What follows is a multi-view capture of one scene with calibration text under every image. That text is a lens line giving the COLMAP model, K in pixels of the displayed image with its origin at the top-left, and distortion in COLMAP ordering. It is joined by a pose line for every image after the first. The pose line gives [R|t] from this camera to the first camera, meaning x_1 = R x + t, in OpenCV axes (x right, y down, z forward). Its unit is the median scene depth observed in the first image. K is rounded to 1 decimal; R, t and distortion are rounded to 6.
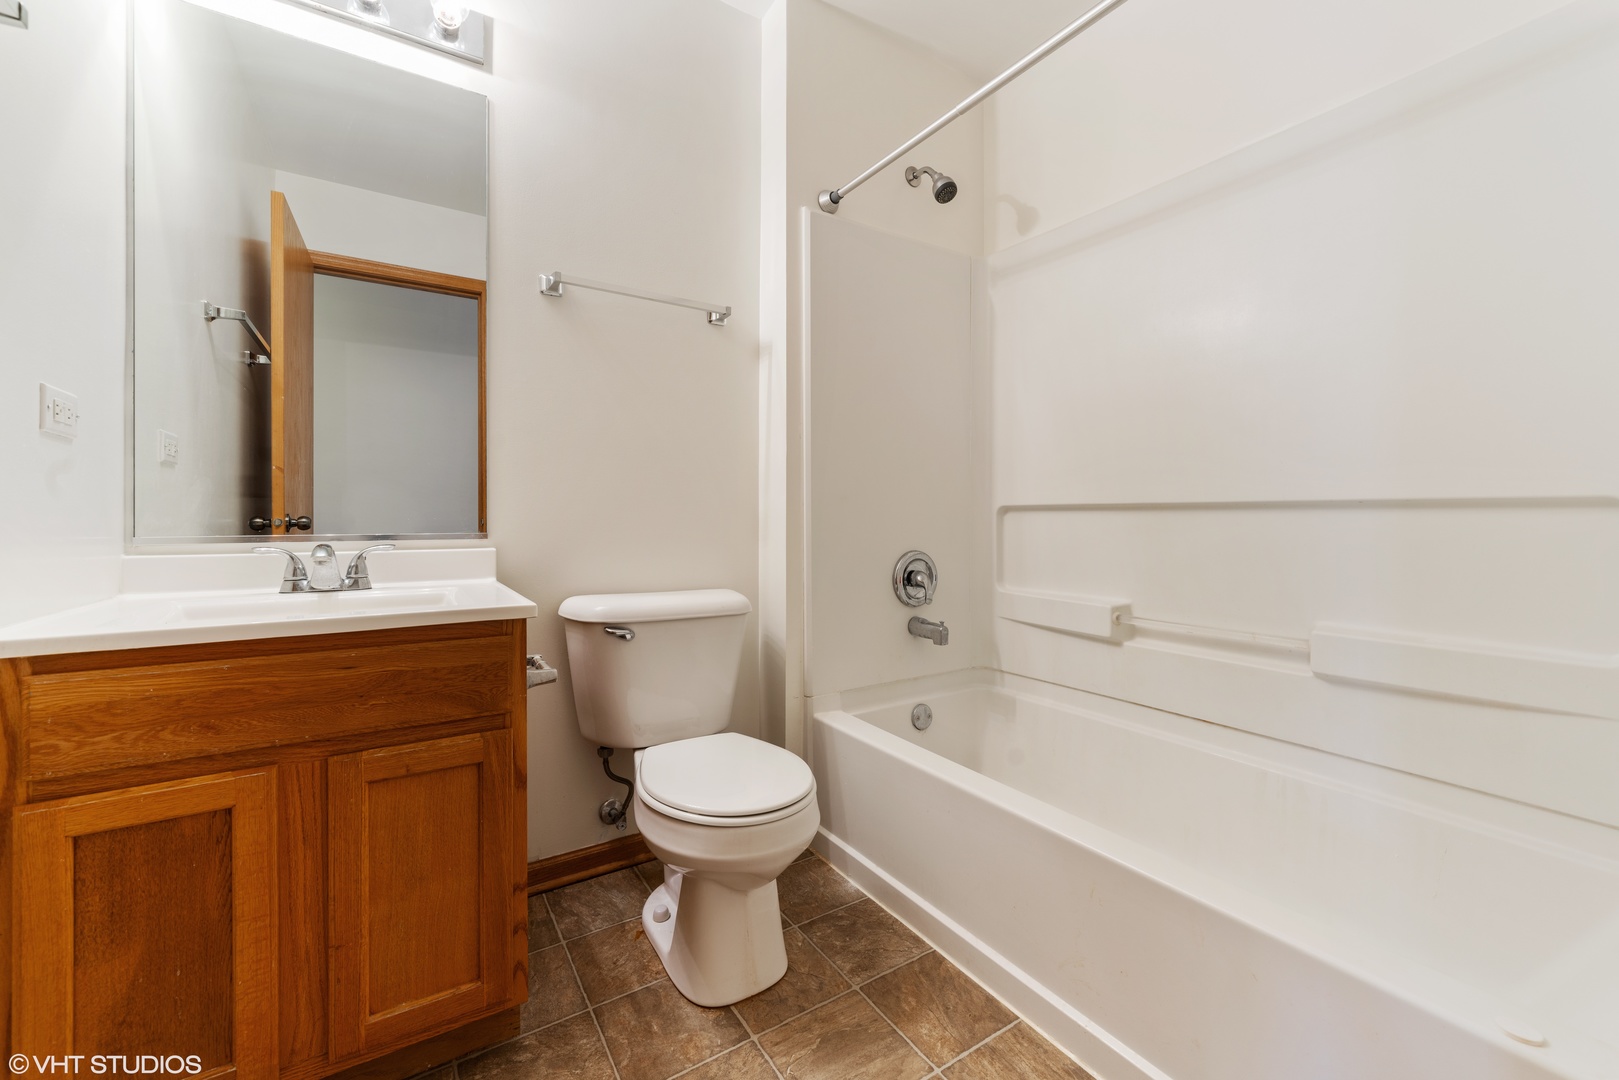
lens RADIAL K [[635.9, 0, 803.5], [0, 635.9, 529.5], [0, 0, 1]] dist [0.001156, -0.000134]
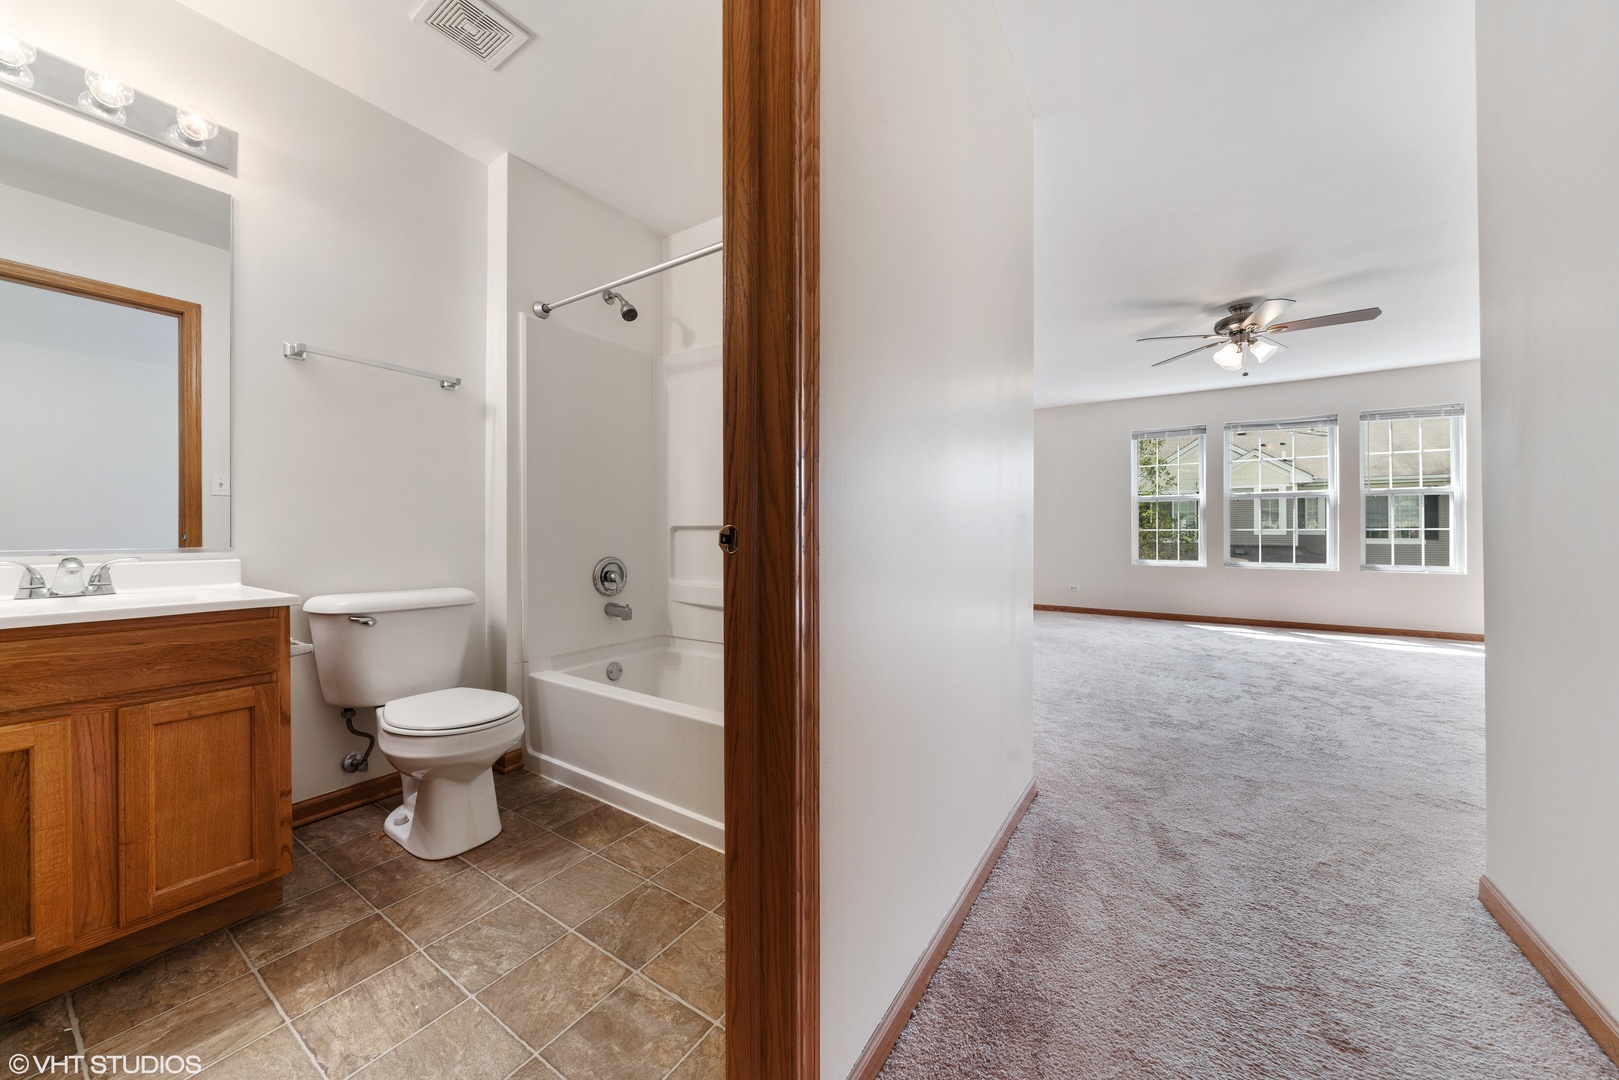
lens RADIAL K [[561.4, 0, 806.0], [0, 561.4, 538.6], [0, 0, 1]] dist [-0.005292, 0.000439]
pose [[0.913290, -0.002262, 0.407304, 0.090738], [0.004195, 0.999984, -0.003854, -0.002728], [-0.407289, 0.005229, 0.913284, -0.494206]]
